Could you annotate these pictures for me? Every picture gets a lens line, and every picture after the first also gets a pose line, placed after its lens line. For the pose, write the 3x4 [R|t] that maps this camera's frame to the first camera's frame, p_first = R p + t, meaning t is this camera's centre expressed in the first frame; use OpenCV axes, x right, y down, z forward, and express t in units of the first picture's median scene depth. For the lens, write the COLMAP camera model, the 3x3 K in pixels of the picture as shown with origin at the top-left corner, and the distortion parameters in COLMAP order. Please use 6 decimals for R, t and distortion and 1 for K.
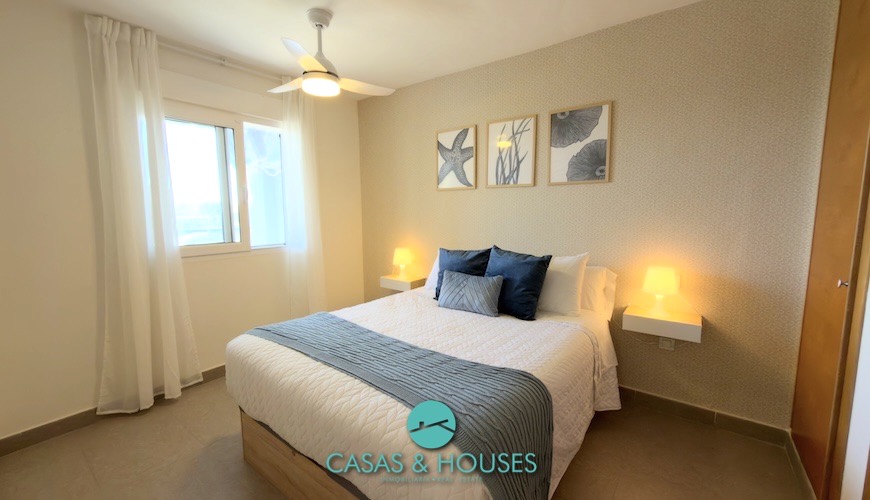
lens RADIAL K [[348.6, 0, 436.8], [0, 348.6, 247.9], [0, 0, 1]] dist [-0.001838, 0.000687]
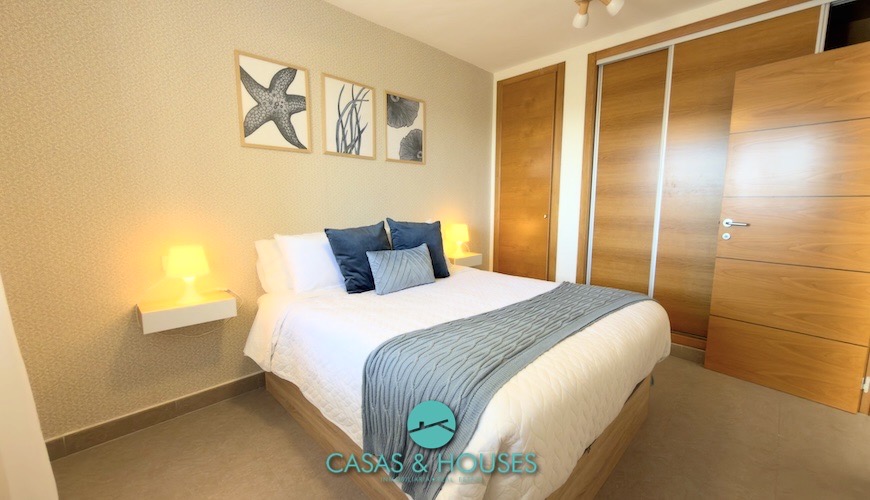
lens RADIAL K [[348.6, 0, 437.7], [0, 348.6, 245.6], [0, 0, 1]] dist [-0.001838, 0.000687]
pose [[0.145159, -0.116178, 0.982564, -0.776251], [0.106352, 0.989160, 0.101246, -0.015167], [-0.983676, 0.089801, 0.155941, 0.744864]]
